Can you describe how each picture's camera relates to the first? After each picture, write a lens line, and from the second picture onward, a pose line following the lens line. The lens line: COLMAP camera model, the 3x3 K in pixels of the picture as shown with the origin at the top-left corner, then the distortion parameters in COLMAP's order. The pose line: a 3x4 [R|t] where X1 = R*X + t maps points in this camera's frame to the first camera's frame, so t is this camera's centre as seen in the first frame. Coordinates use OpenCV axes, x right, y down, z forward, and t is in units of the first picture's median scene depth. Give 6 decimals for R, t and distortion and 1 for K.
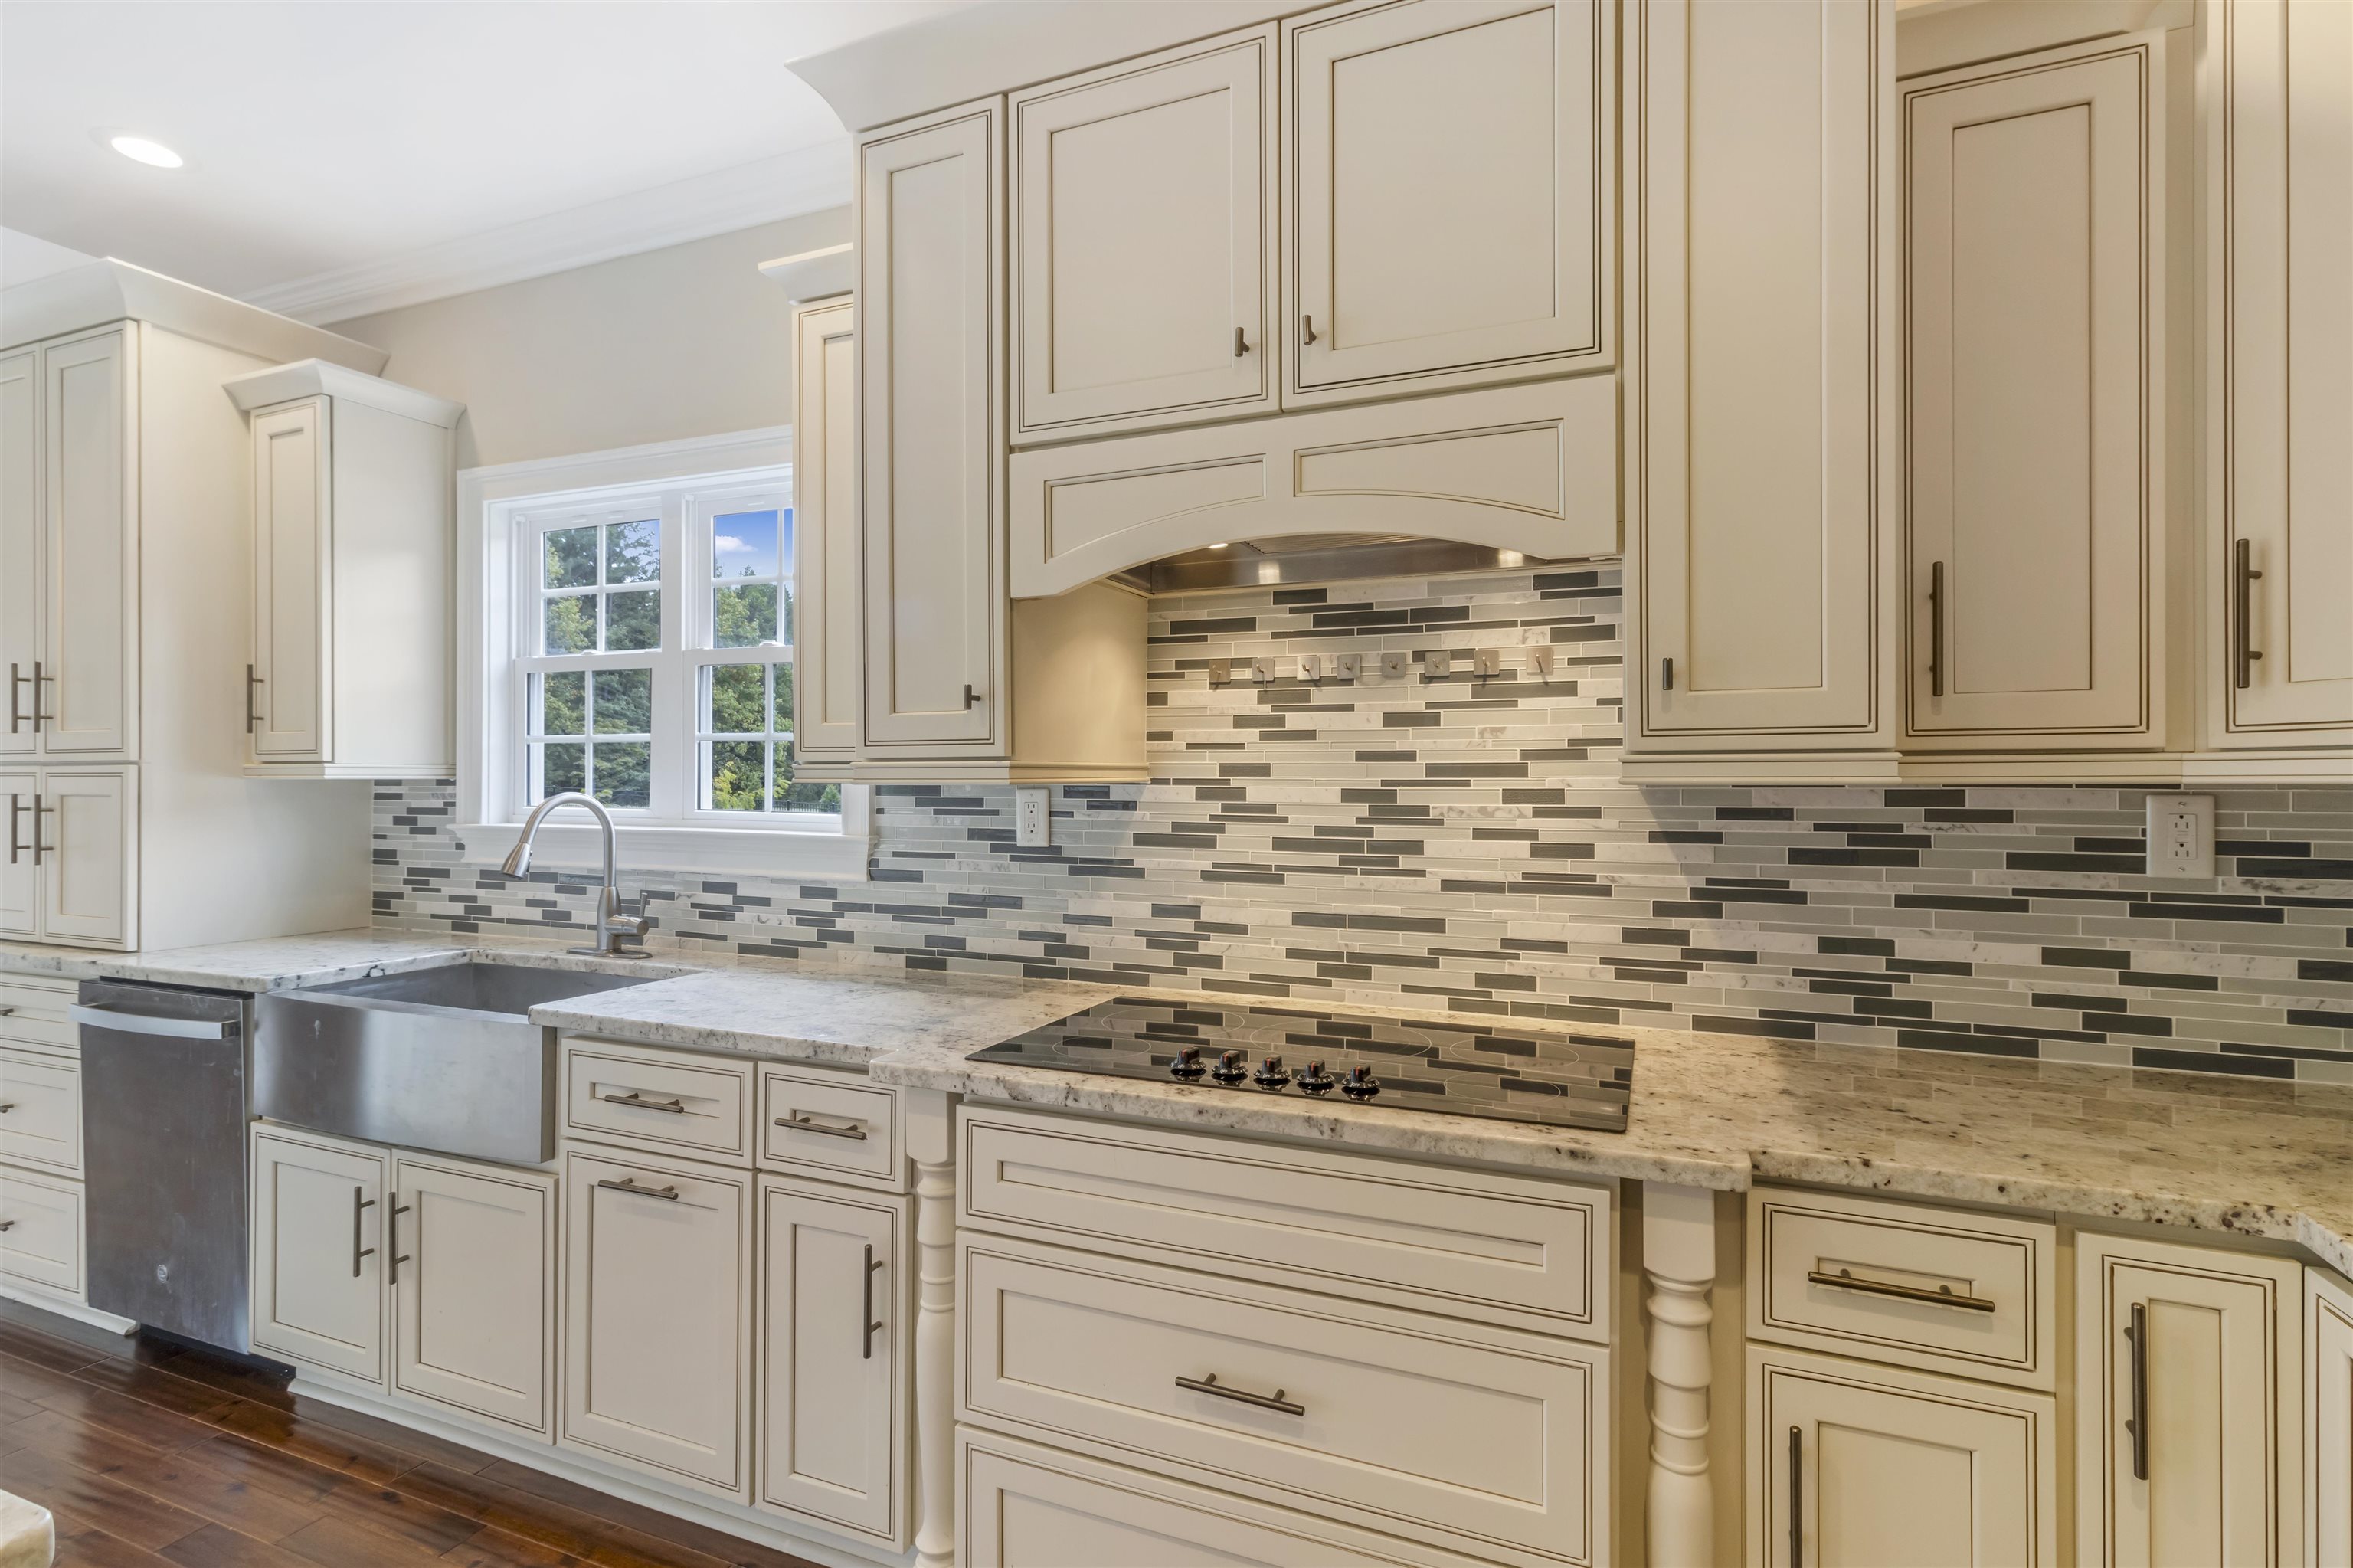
lens RADIAL K [[1116.1, 0, 1180.7], [0, 1116.1, 770.0], [0, 0, 1]] dist [0.005968, 0.000354]
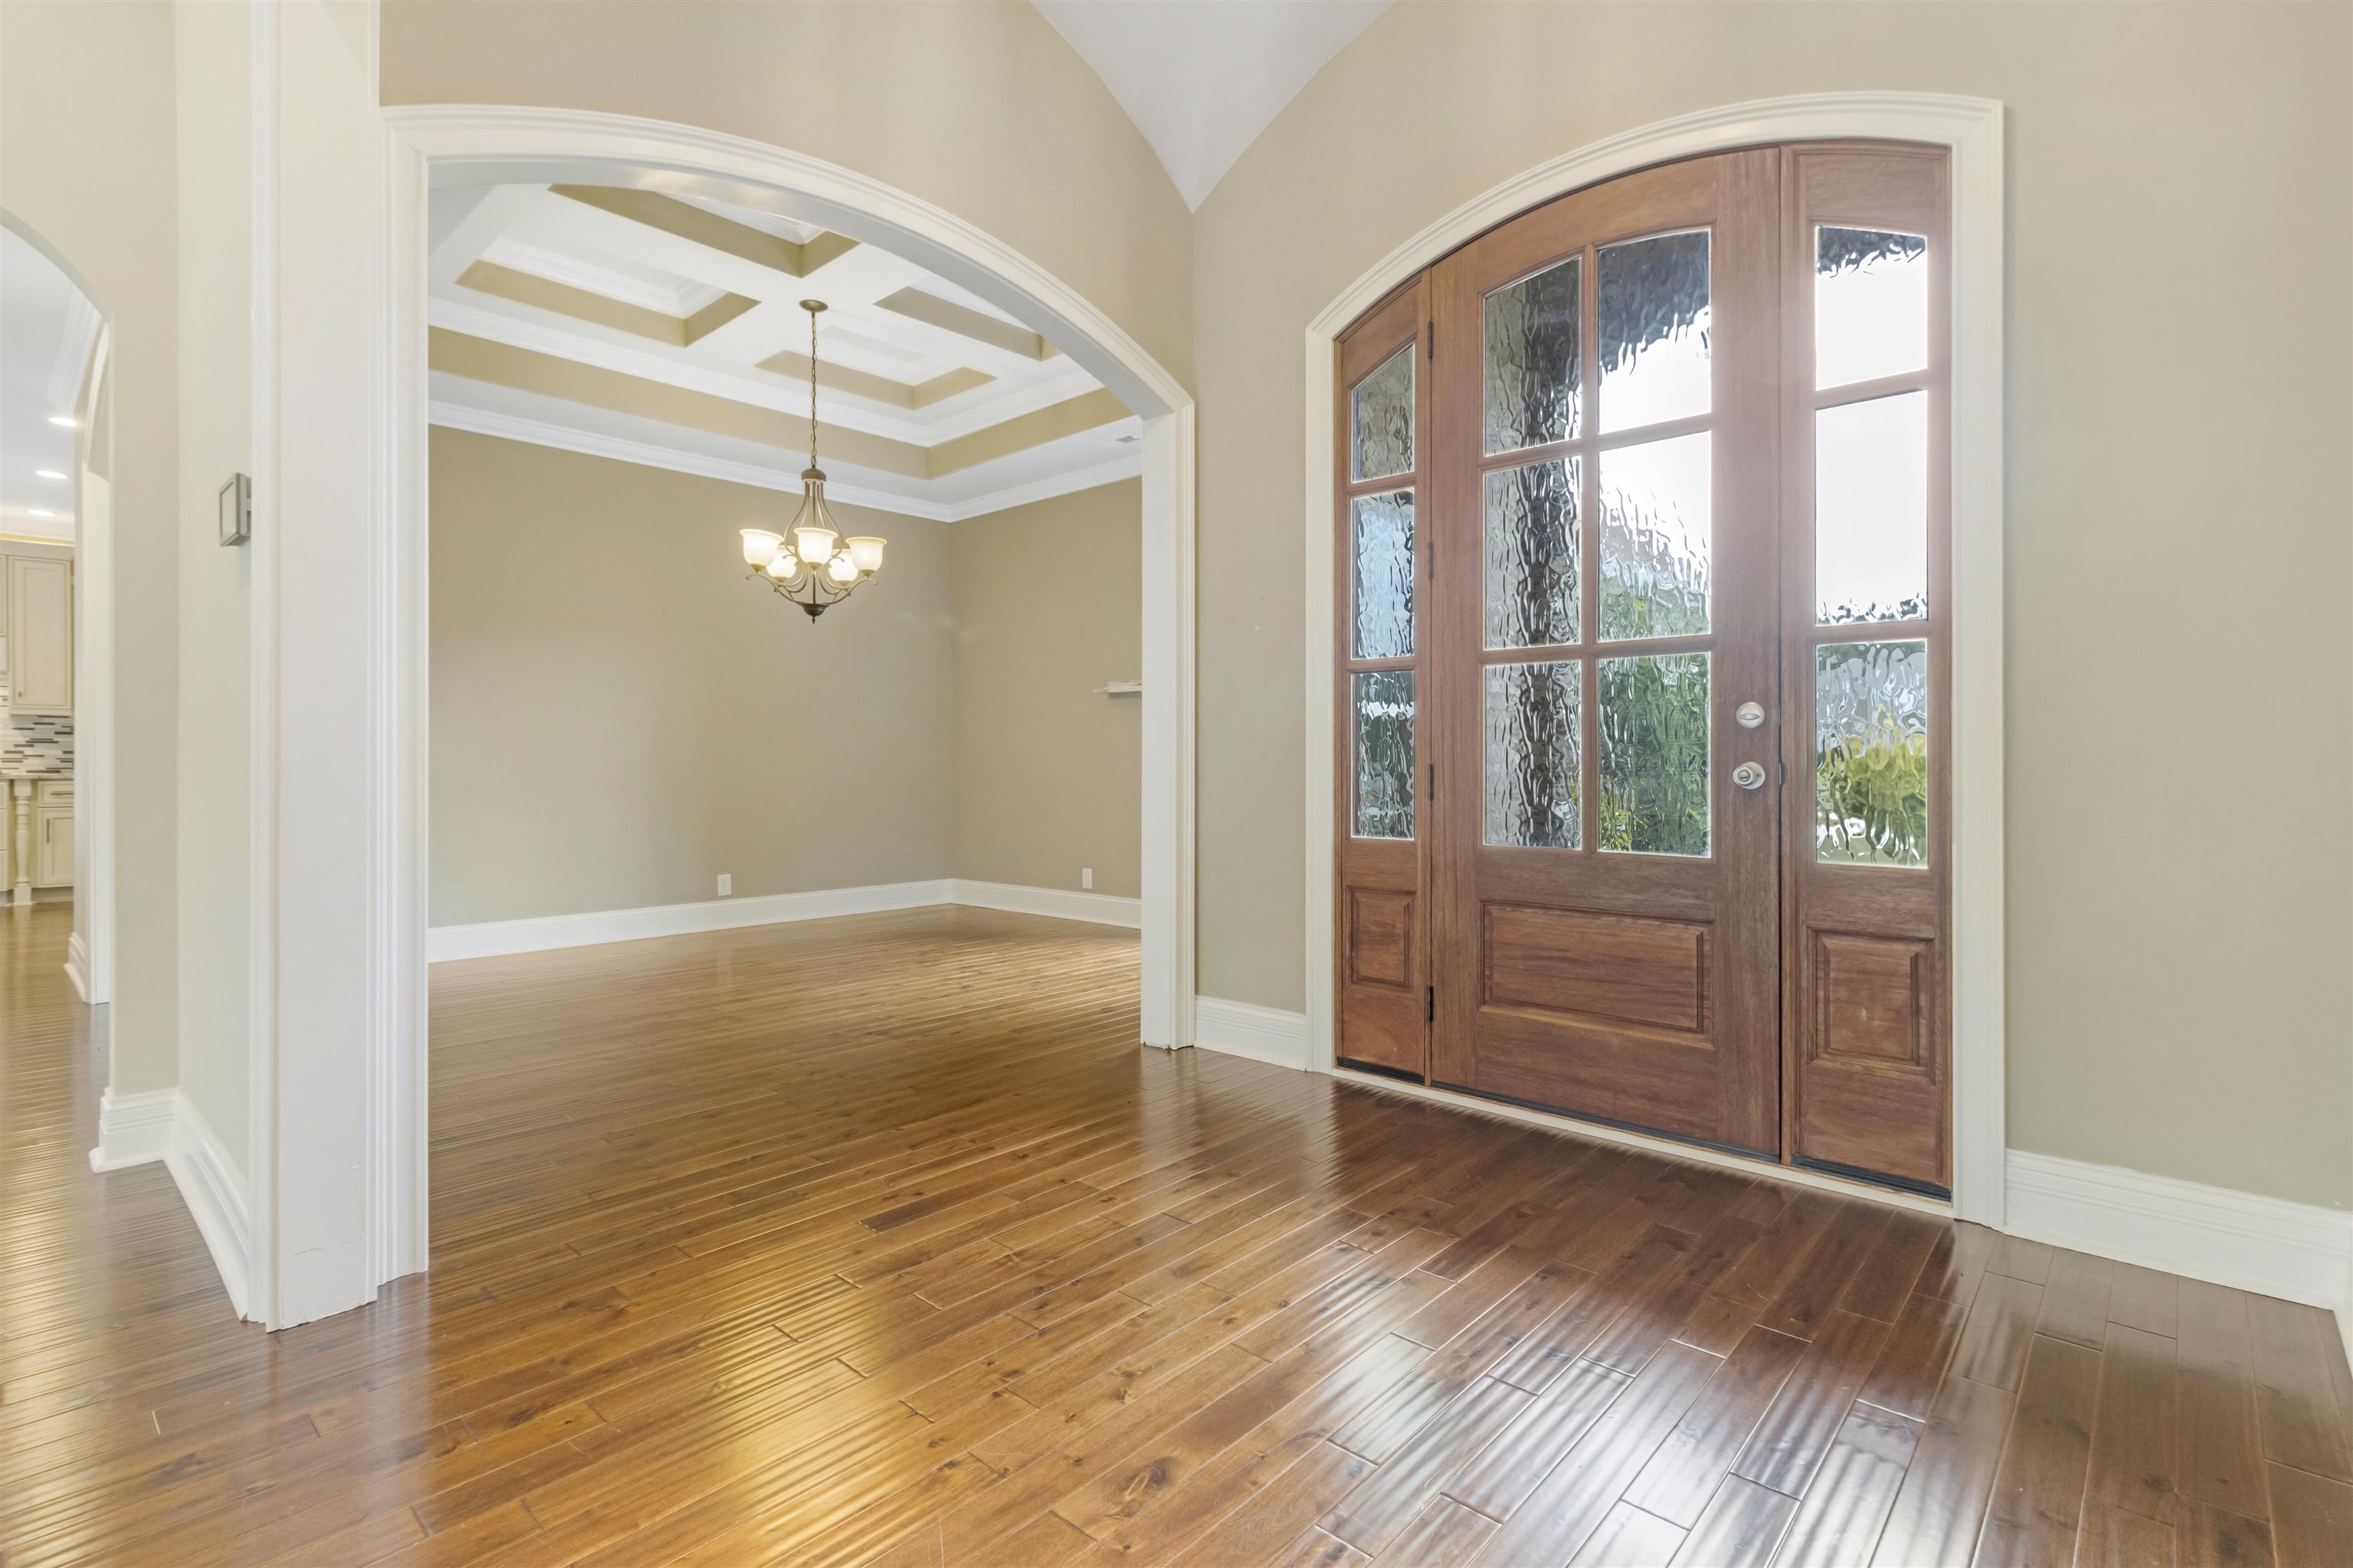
lens RADIAL K [[1116.1, 0, 1174.8], [0, 1116.1, 769.8], [0, 0, 1]] dist [0.005968, 0.000354]
pose [[0.337021, -0.003756, 0.941490, -2.162480], [0.000101, 0.999992, 0.003953, 0.206474], [-0.941497, -0.001237, 0.337018, -4.708492]]
